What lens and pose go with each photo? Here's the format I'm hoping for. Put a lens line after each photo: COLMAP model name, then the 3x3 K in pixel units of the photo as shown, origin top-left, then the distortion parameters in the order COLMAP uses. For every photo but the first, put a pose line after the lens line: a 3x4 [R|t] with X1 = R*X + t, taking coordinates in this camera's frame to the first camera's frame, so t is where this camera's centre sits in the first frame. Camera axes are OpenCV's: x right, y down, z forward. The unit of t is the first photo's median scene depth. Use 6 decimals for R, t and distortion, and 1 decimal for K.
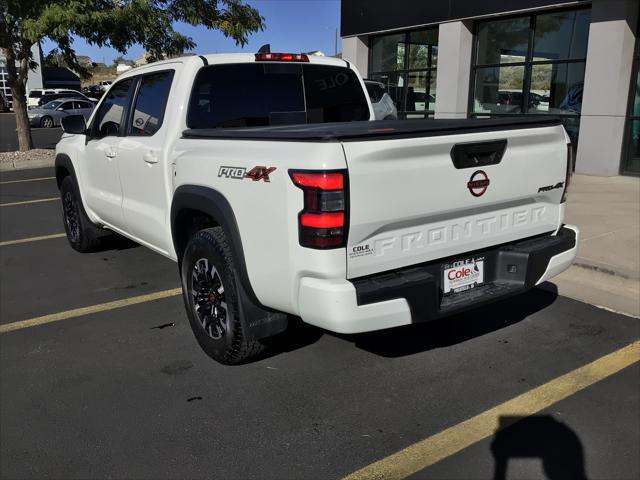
lens RADIAL K [[599.2, 0, 318.0], [0, 599.2, 242.4], [0, 0, 1]] dist [0.029146, 0.000000]
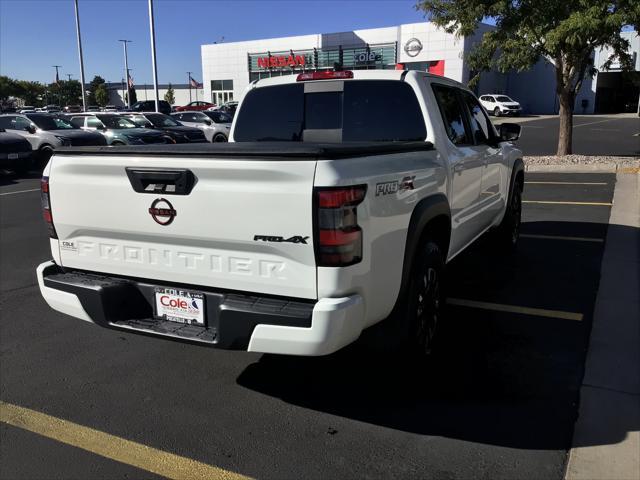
lens RADIAL K [[599.2, 0, 323.4], [0, 599.2, 240.1], [0, 0, 1]] dist [0.029146, 0.000000]
pose [[0.444548, 0.189237, -0.875538, 1.210701], [-0.194404, 0.974515, 0.111923, -0.208137], [0.874405, 0.120453, 0.470008, 0.767885]]
